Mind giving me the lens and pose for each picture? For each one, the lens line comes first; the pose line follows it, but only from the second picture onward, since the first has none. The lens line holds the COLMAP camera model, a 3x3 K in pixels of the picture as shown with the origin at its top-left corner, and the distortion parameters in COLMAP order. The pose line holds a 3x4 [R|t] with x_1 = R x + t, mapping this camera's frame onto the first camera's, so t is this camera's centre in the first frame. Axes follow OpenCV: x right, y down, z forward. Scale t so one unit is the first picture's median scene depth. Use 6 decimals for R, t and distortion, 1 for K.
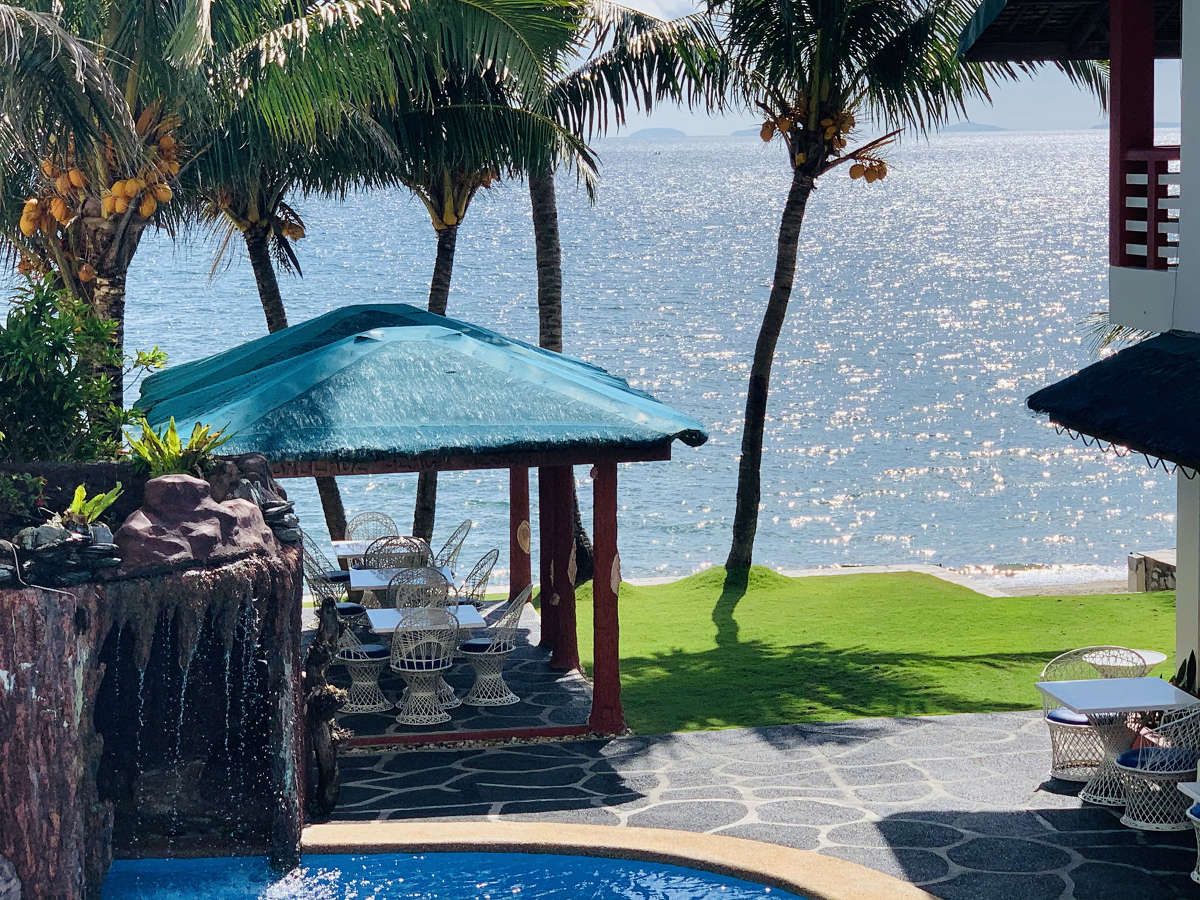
lens RADIAL K [[2805.5, 0, 600.0], [0, 2805.5, 450.0], [0, 0, 1]] dist [-0.077044, 1.556362]
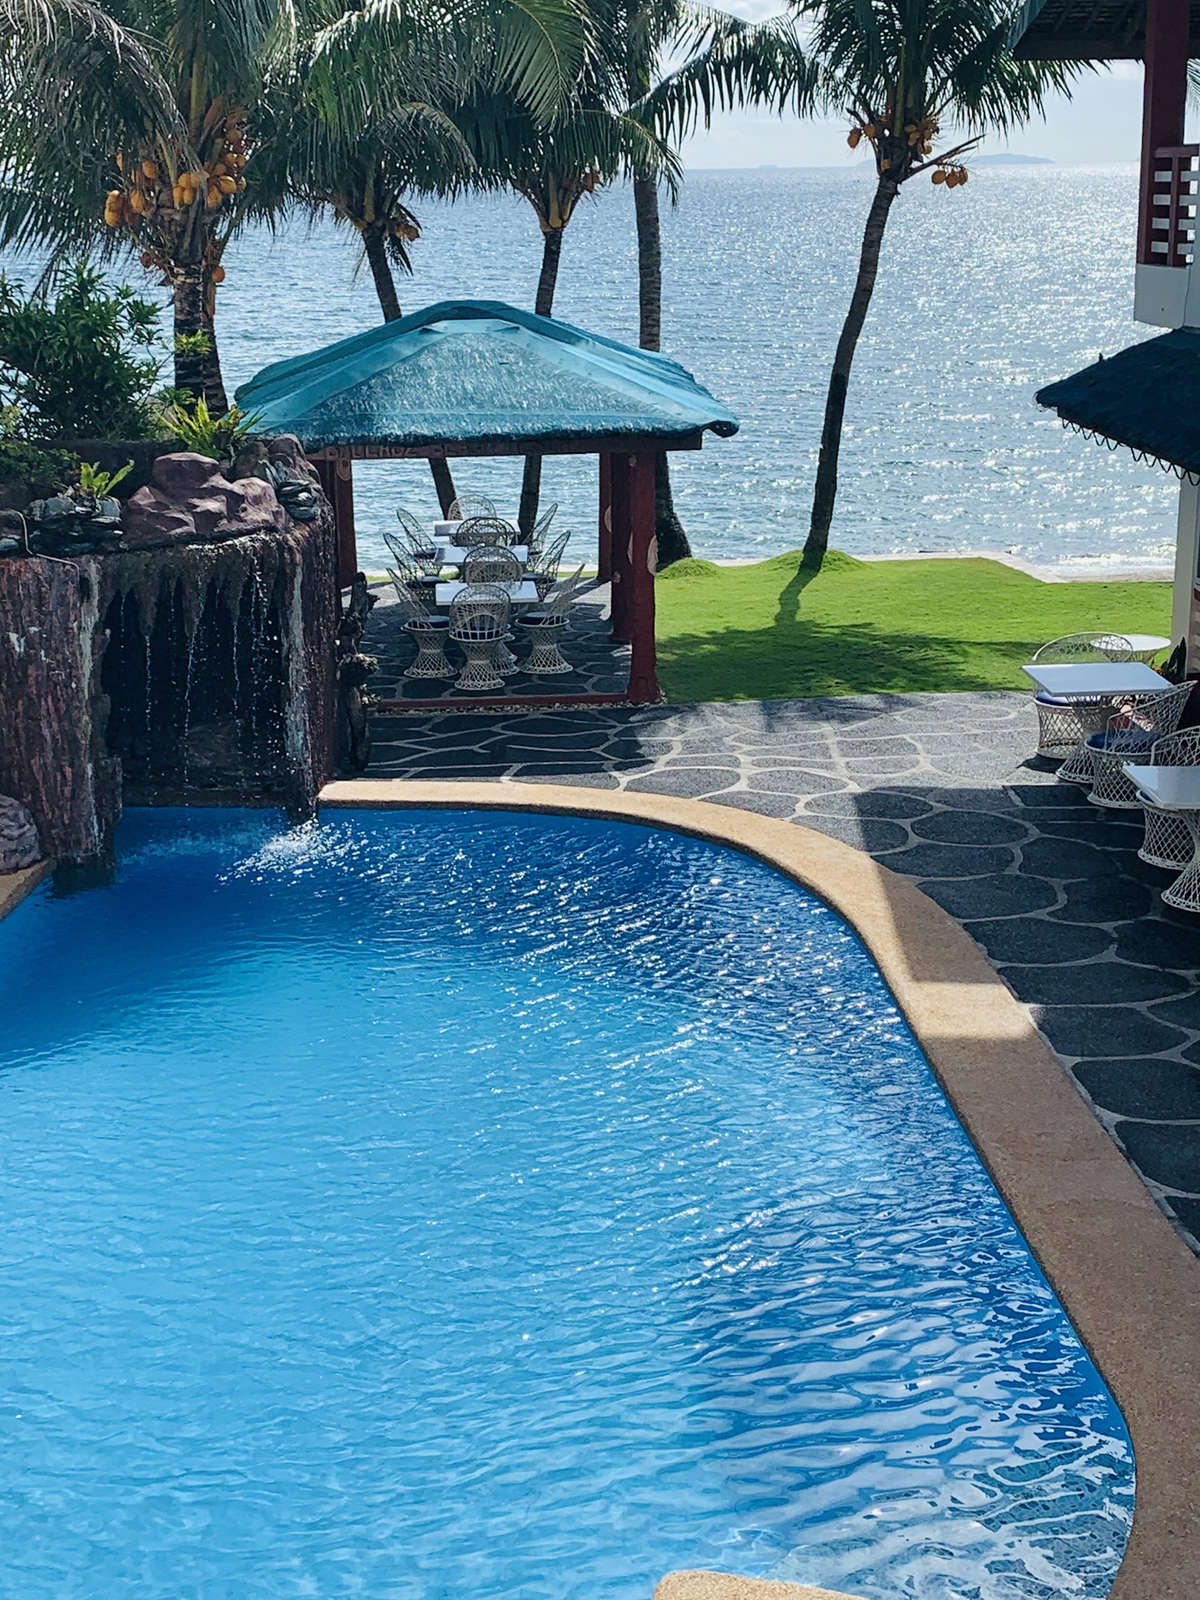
lens RADIAL K [[2379.9, 0, 600.0], [0, 2379.9, 800.0], [0, 0, 1]] dist [0.122814, -0.065659]
pose [[0.995849, 0.028571, -0.086421, 0.070824], [-0.015522, 0.988859, 0.148046, 0.001609], [0.089688, -0.146090, 0.985197, 0.080925]]
